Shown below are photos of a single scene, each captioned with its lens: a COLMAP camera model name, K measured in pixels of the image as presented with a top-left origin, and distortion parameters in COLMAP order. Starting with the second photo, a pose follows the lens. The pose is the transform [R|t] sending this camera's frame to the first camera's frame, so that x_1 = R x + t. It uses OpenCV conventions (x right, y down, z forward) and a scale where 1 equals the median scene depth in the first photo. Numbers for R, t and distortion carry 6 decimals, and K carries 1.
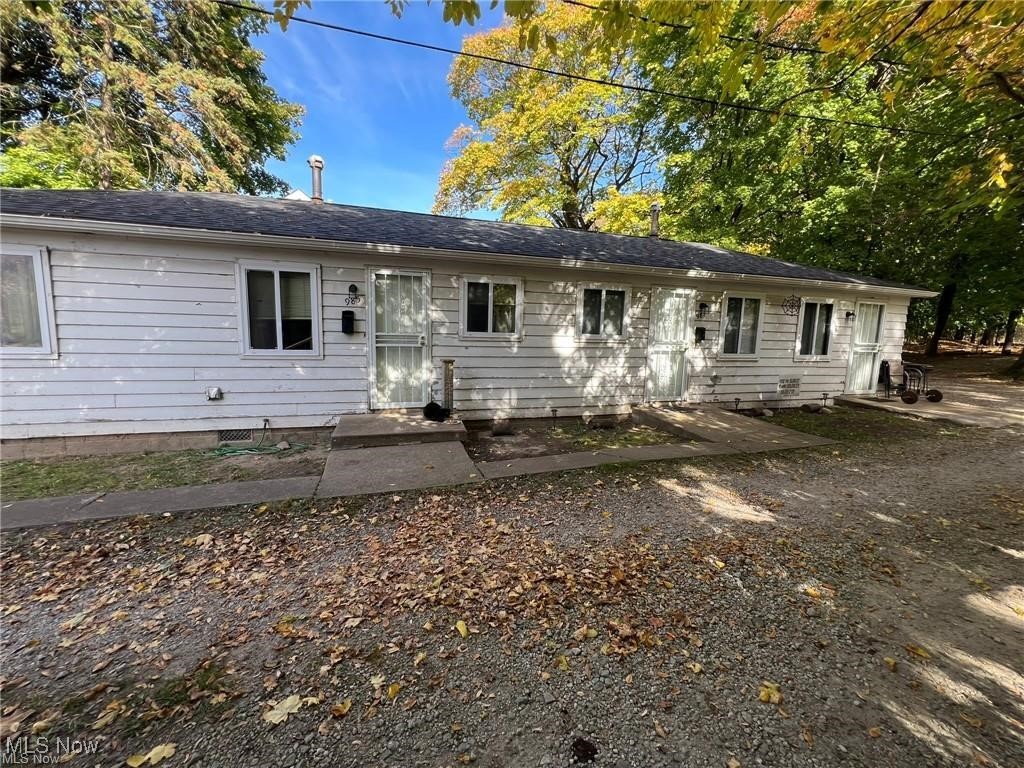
lens RADIAL K [[410.4, 0, 510.4], [0, 410.4, 381.5], [0, 0, 1]] dist [-0.002859, 0.000462]
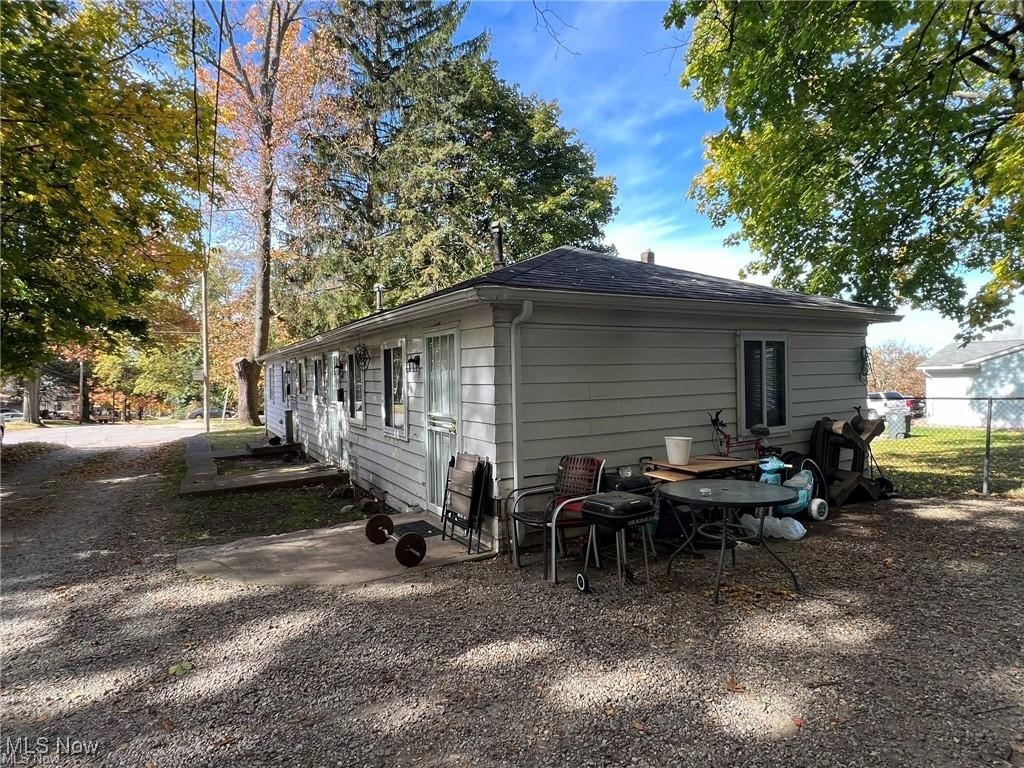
lens RADIAL K [[558.1, 0, 510.0], [0, 558.1, 383.0], [0, 0, 1]] dist [0.000196, 0.000042]
pose [[0.209148, -0.024373, -0.977580, 1.991171], [-0.126715, 0.990585, -0.051808, -0.137516], [0.969639, 0.134709, 0.204091, 1.213335]]
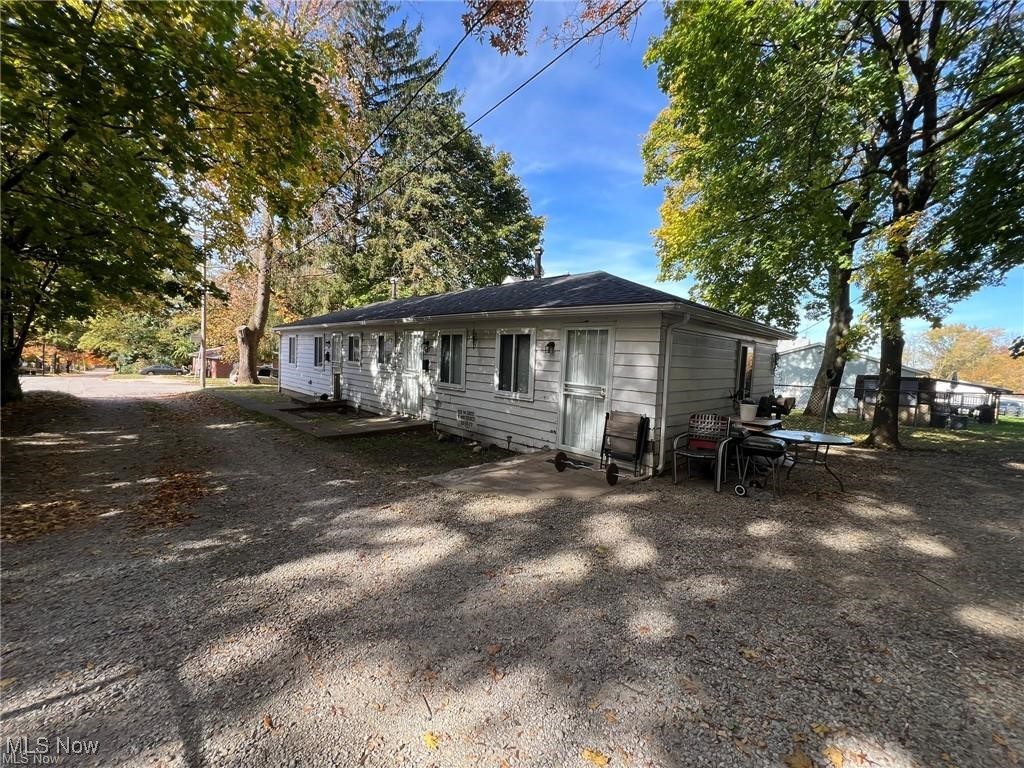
lens RADIAL K [[410.4, 0, 511.6], [0, 410.4, 385.4], [0, 0, 1]] dist [-0.002859, 0.000462]
pose [[0.455414, 0.046200, -0.889080, 1.872449], [-0.164755, 0.985777, -0.033168, -0.059692], [0.874902, 0.161585, 0.456548, 0.725142]]
